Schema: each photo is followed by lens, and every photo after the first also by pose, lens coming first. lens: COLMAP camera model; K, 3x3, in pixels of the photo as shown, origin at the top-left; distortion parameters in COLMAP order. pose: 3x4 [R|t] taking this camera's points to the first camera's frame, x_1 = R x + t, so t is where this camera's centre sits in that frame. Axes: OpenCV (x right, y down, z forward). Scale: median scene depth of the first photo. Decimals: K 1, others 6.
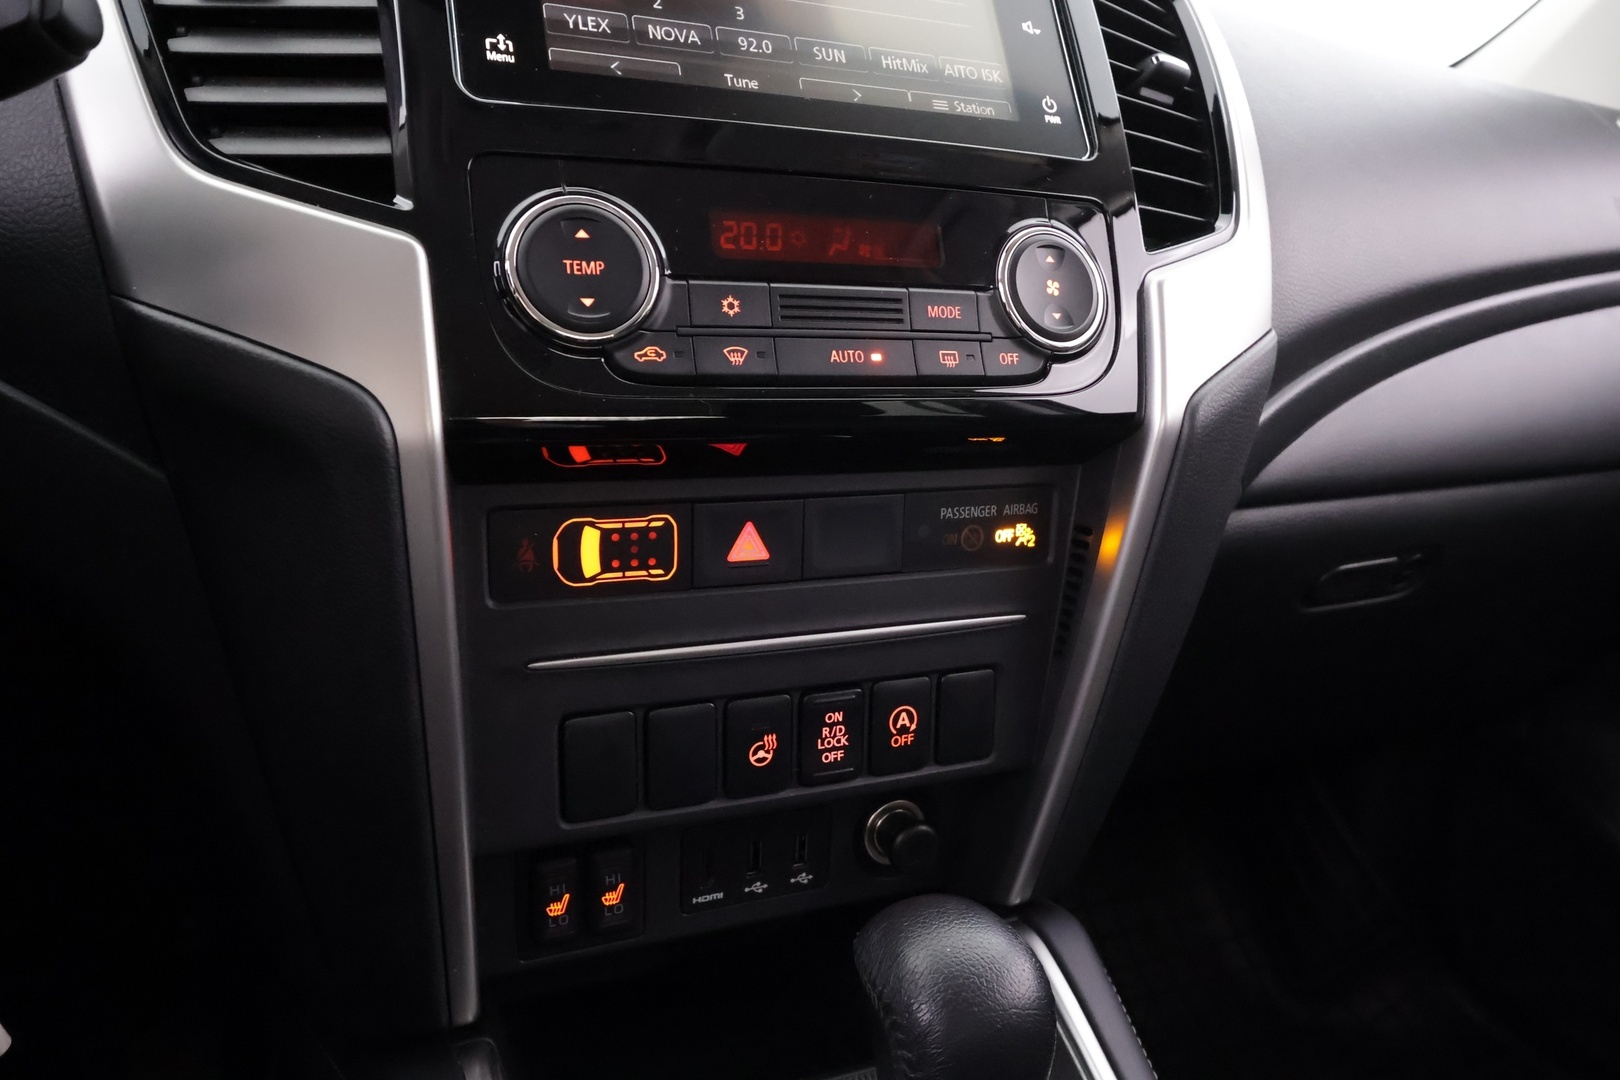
lens RADIAL K [[1173.2, 0, 813.2], [0, 1173.2, 535.3], [0, 0, 1]] dist [-0.013965, -0.001284]
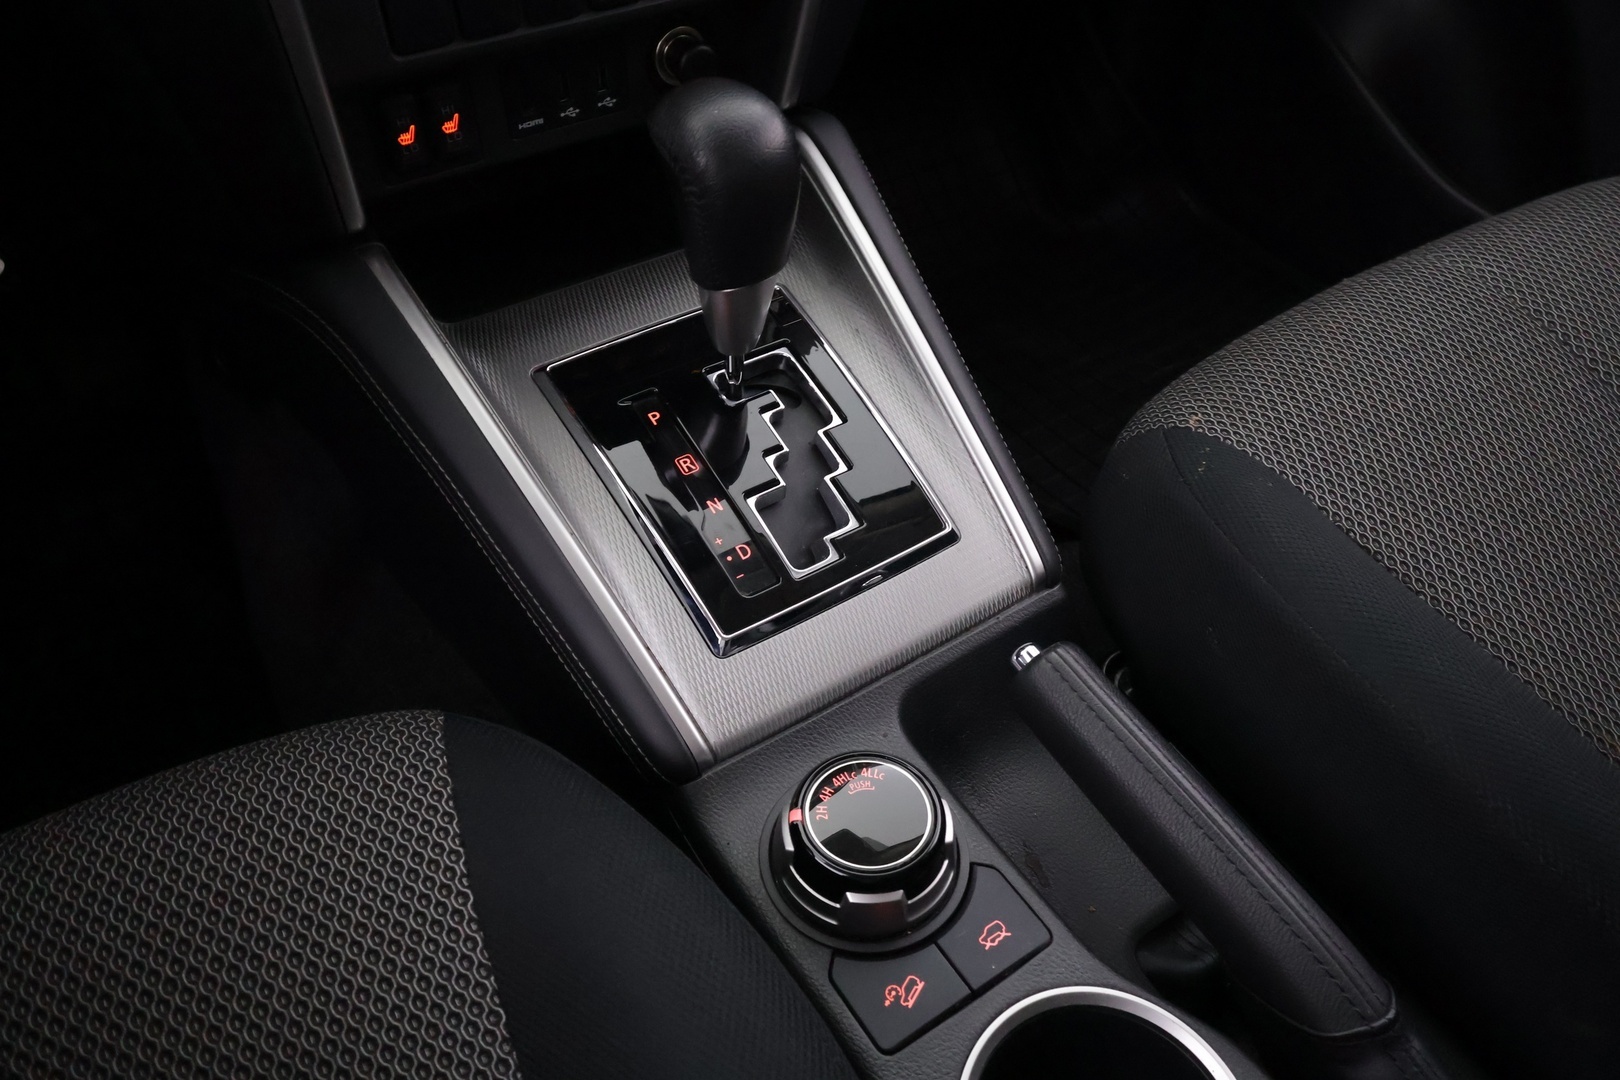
lens RADIAL K [[1173.2, 0, 813.9], [0, 1173.2, 539.2], [0, 0, 1]] dist [-0.013965, -0.001284]
pose [[0.984781, -0.140850, 0.101826, 0.015853], [0.063406, 0.836643, 0.544067, 0.032240], [-0.161824, -0.529330, 0.832840, -0.303820]]
